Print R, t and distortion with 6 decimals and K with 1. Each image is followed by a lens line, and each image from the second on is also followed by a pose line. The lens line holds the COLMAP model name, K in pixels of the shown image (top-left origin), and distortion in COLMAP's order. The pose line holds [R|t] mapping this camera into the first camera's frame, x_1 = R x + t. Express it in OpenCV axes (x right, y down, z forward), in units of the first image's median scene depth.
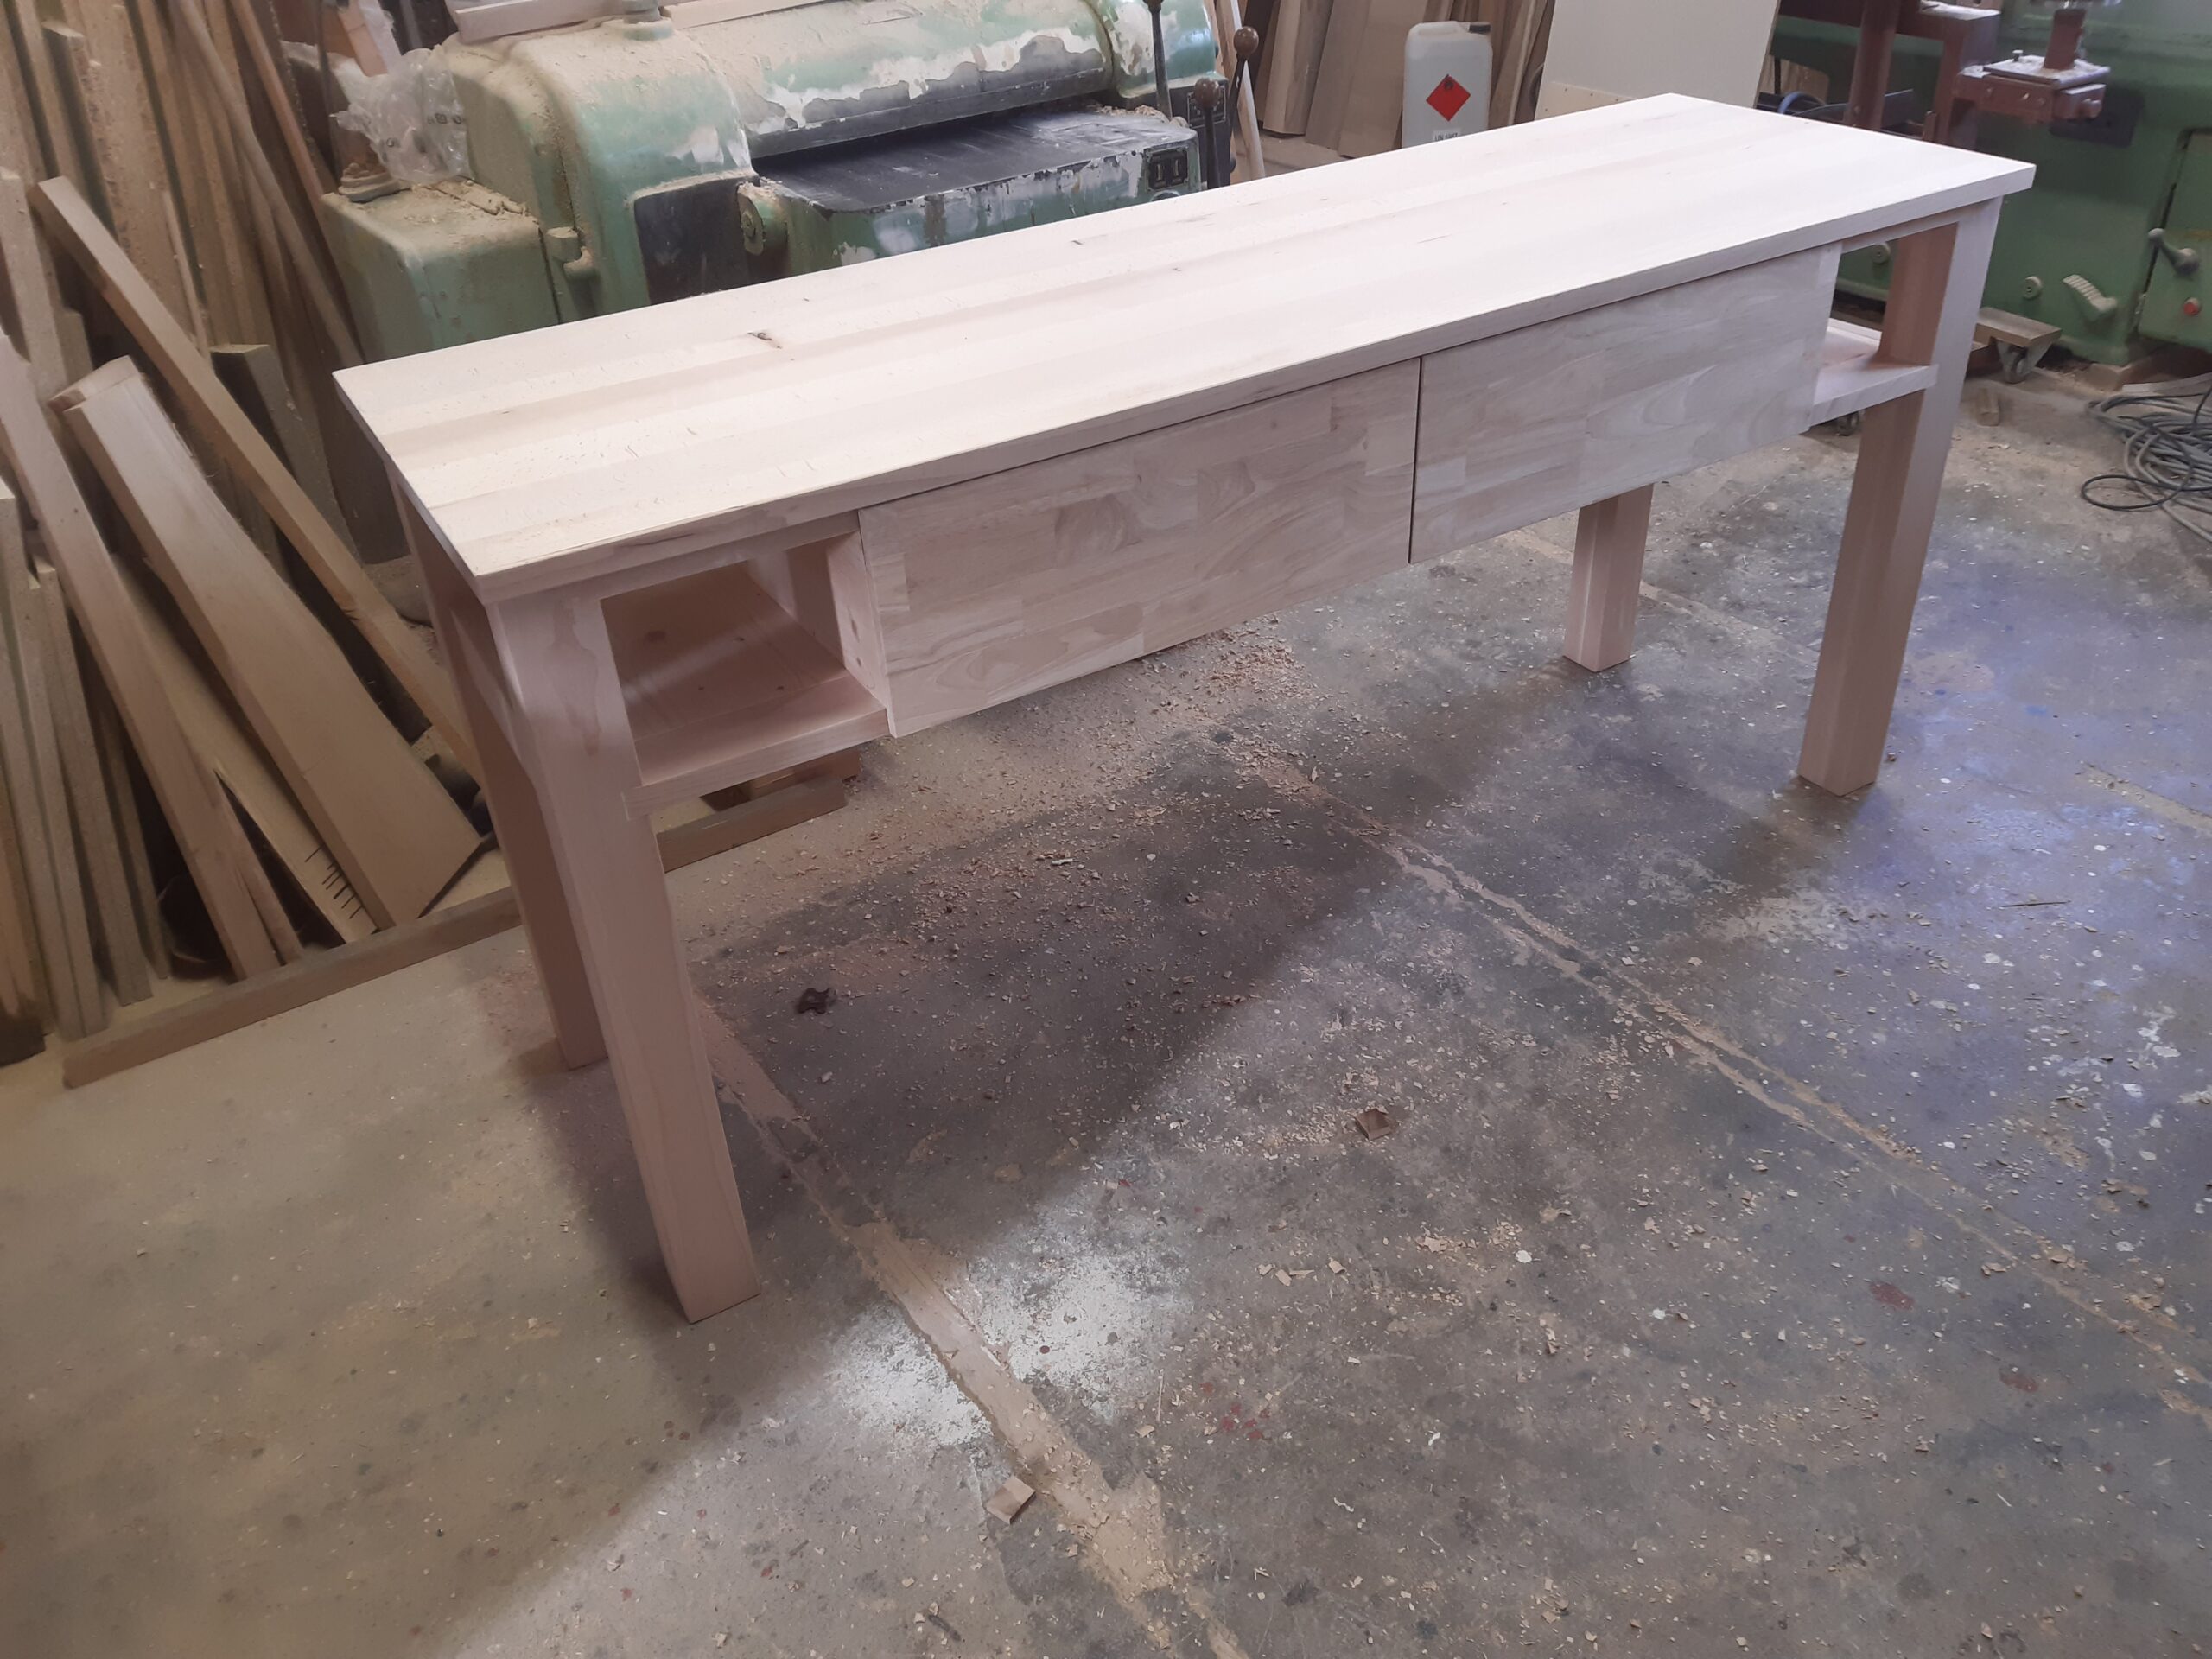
lens RADIAL K [[1728.9, 0, 1099.6], [0, 1728.9, 826.2], [0, 0, 1]] dist [0.070559, -0.130769]
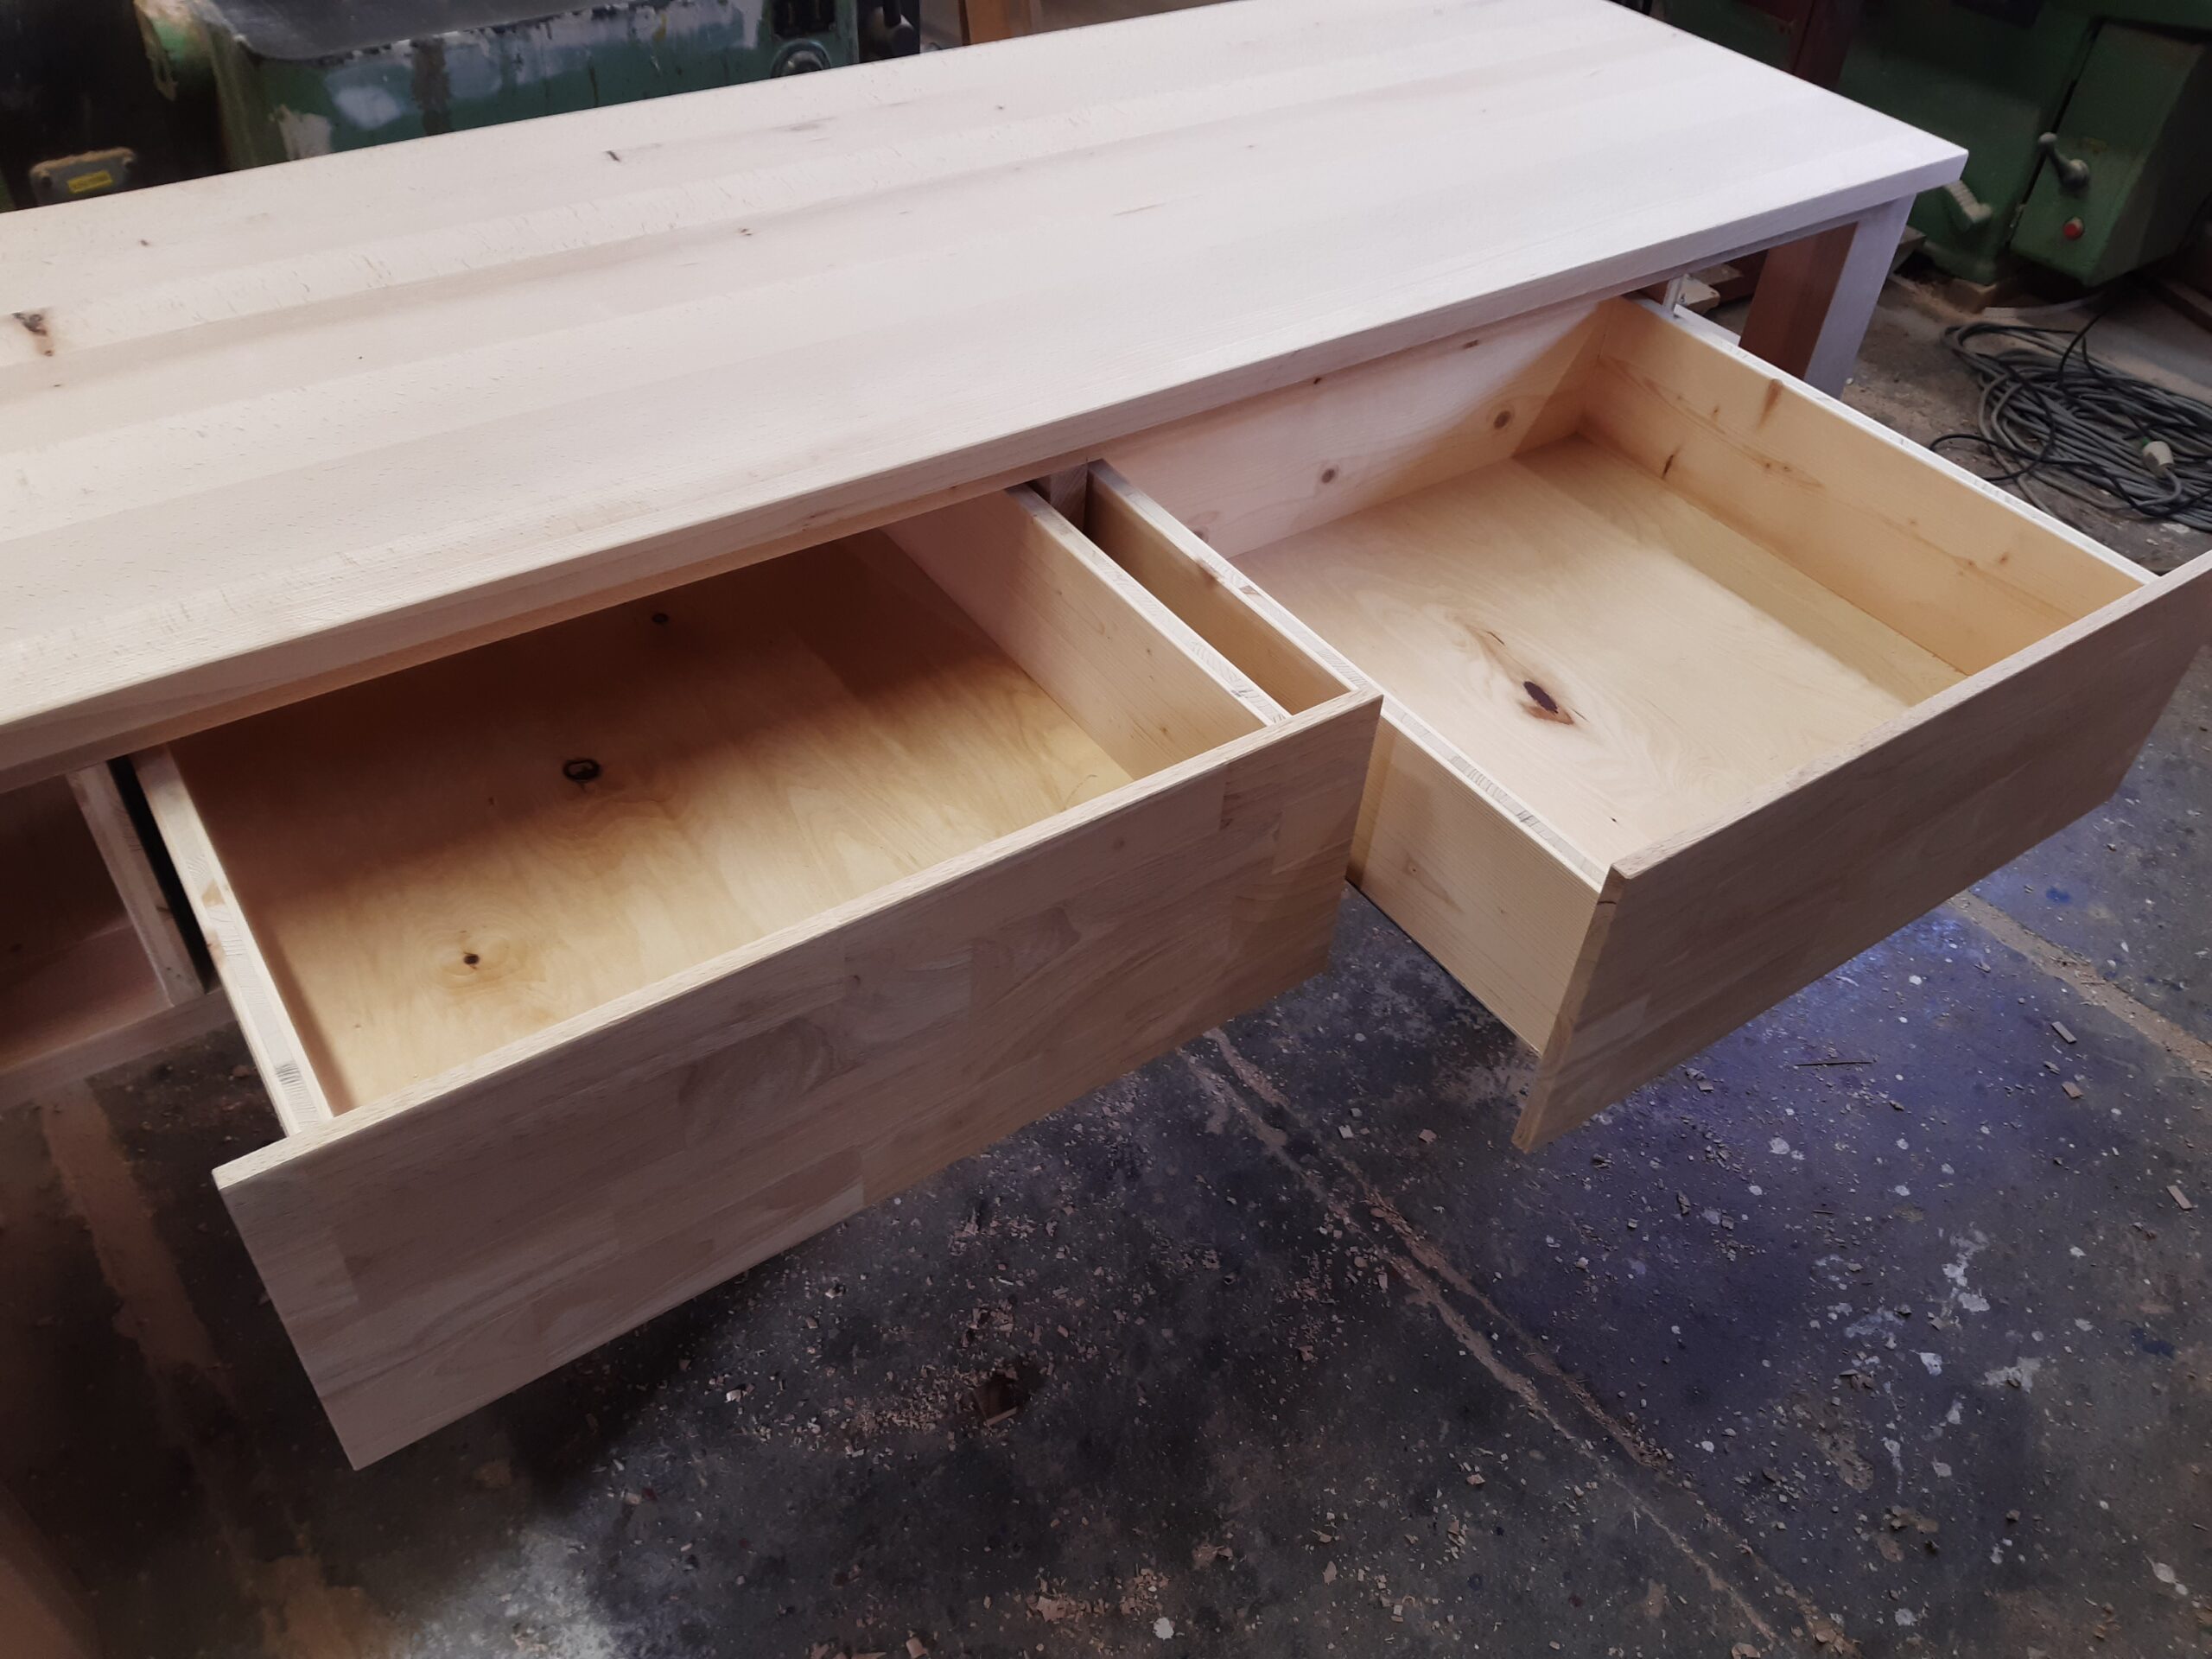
lens RADIAL K [[1719.1, 0, 1106.0], [0, 1719.1, 829.5], [0, 0, 1]] dist [0.106503, -0.198037]
pose [[0.991875, 0.038578, 0.121223, 0.099554], [-0.057012, 0.986659, 0.152490, -0.187037], [-0.113723, -0.158162, 0.980842, 0.275108]]
